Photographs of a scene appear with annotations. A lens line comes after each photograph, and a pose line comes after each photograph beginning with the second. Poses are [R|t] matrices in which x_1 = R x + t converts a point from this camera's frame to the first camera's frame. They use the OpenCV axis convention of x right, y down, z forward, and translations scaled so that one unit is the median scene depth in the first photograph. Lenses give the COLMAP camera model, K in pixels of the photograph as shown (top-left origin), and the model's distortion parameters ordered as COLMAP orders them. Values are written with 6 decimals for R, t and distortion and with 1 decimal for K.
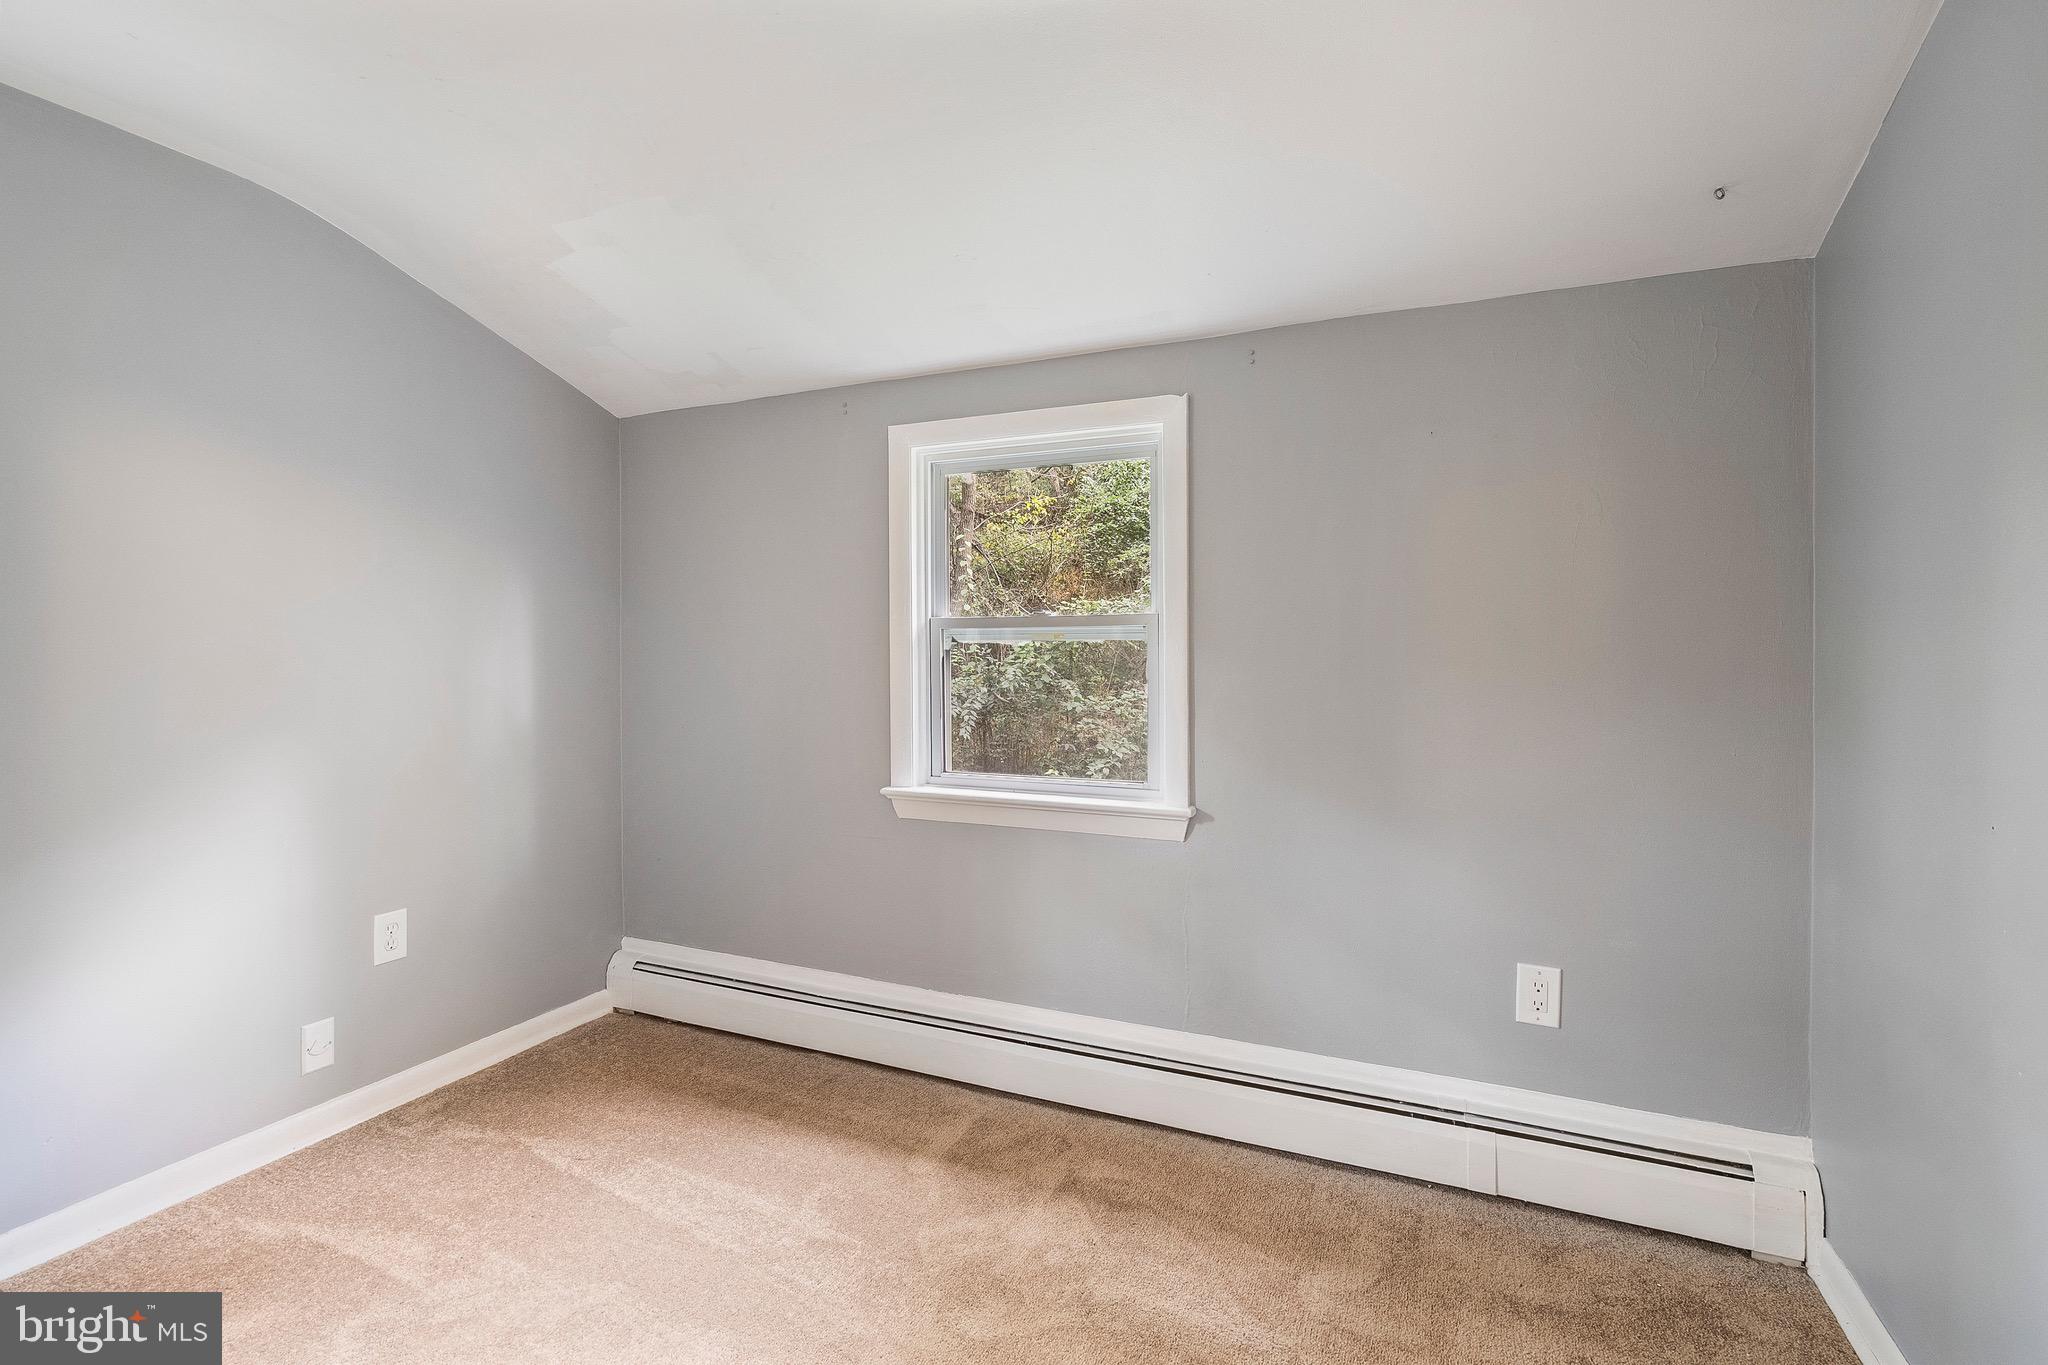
lens RADIAL K [[956.1, 0, 1024.0], [0, 956.1, 682.5], [0, 0, 1]] dist [-0.000749, 0.000061]
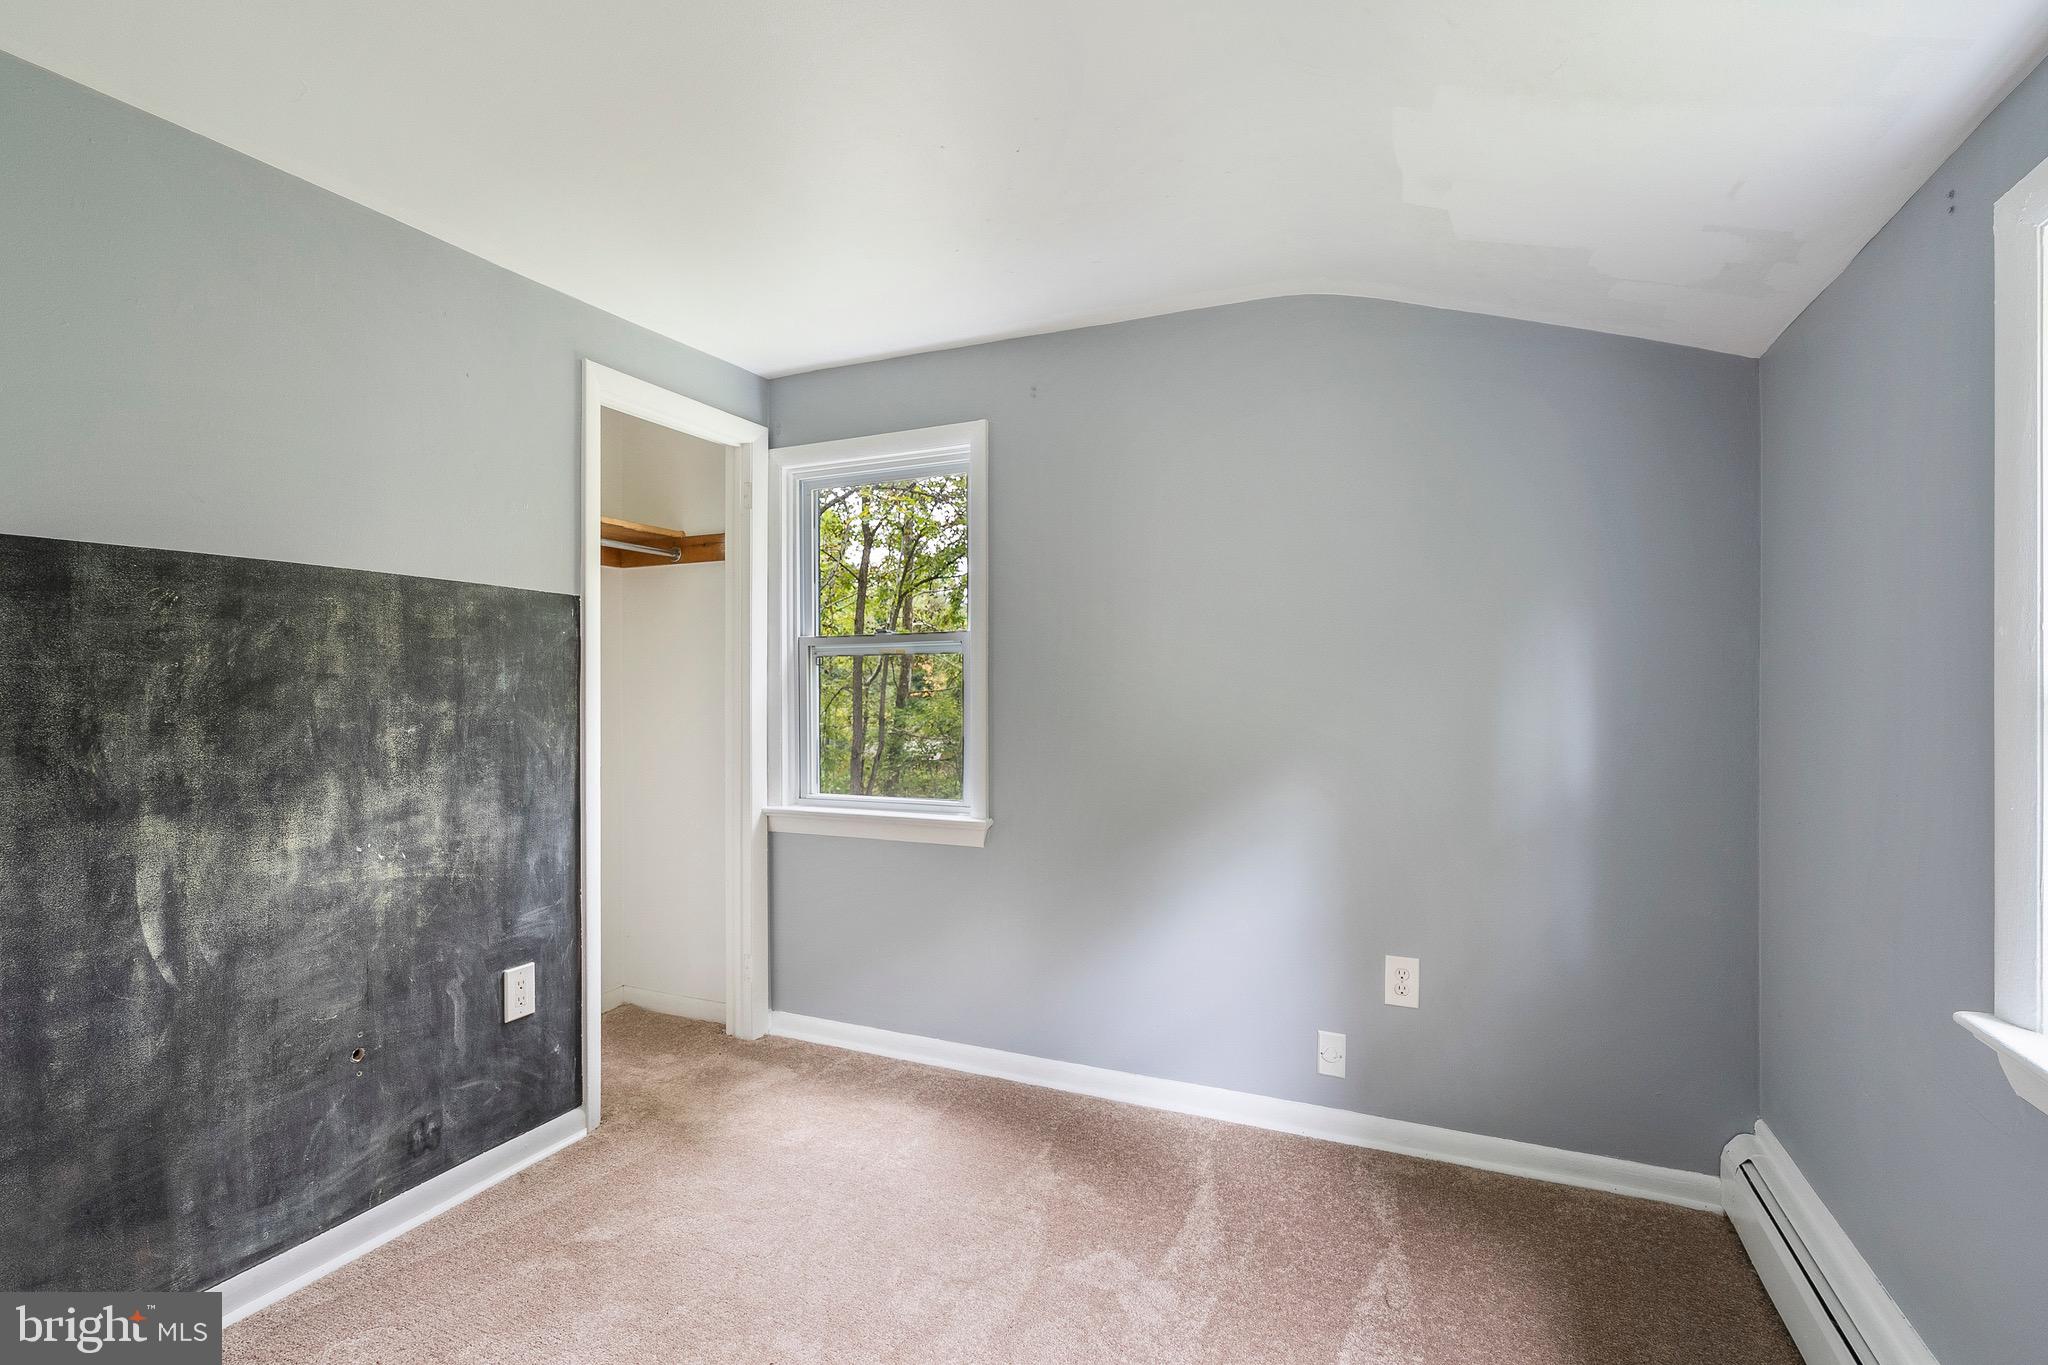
lens RADIAL K [[931.2, 0, 1024.0], [0, 931.2, 682.5], [0, 0, 1]] dist [-0.003356, 0.000623]
pose [[-0.003924, -0.005684, -0.999976, 0.338936], [-0.037772, 0.999271, -0.005532, -0.032592], [0.999279, 0.037749, -0.004136, 0.609483]]
